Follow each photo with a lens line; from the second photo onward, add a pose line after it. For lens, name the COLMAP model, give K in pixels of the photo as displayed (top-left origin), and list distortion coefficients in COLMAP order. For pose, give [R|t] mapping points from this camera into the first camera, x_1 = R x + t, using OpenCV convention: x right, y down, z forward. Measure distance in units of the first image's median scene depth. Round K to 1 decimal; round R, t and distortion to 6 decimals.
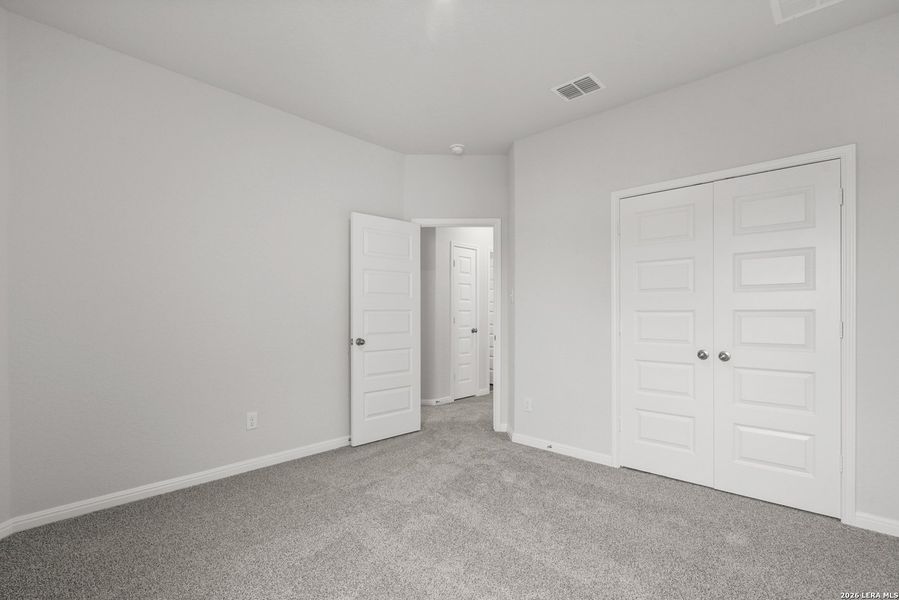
lens RADIAL K [[400.2, 0, 450.9], [0, 400.2, 316.6], [0, 0, 1]] dist [-0.001026, -0.000205]
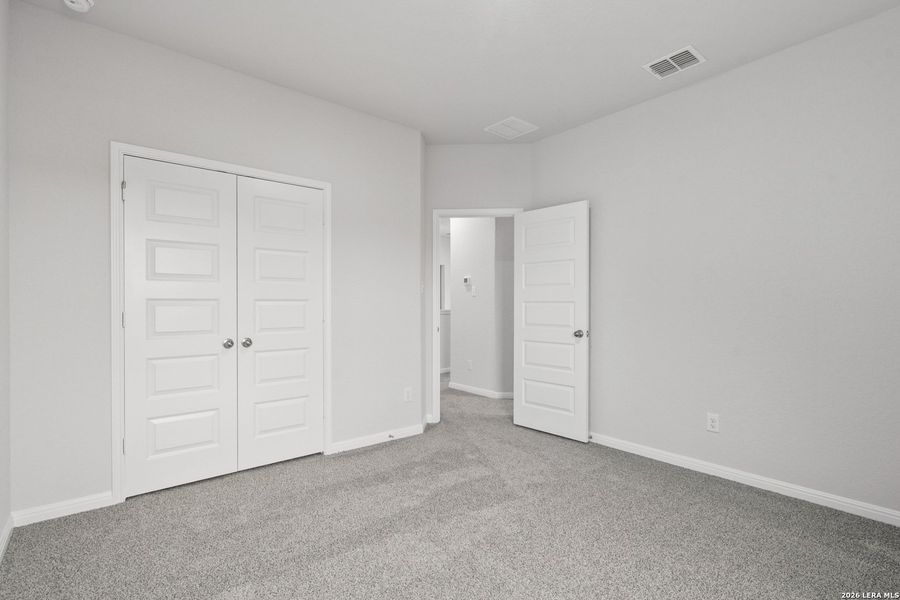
lens RADIAL K [[419.3, 0, 448.1], [0, 419.3, 304.2], [0, 0, 1]] dist [-0.000329, -0.000089]
pose [[0.161244, -0.002945, 0.986910, -0.311589], [0.005115, 0.999985, 0.002148, -0.002538], [-0.986901, 0.004702, 0.161257, 0.279483]]
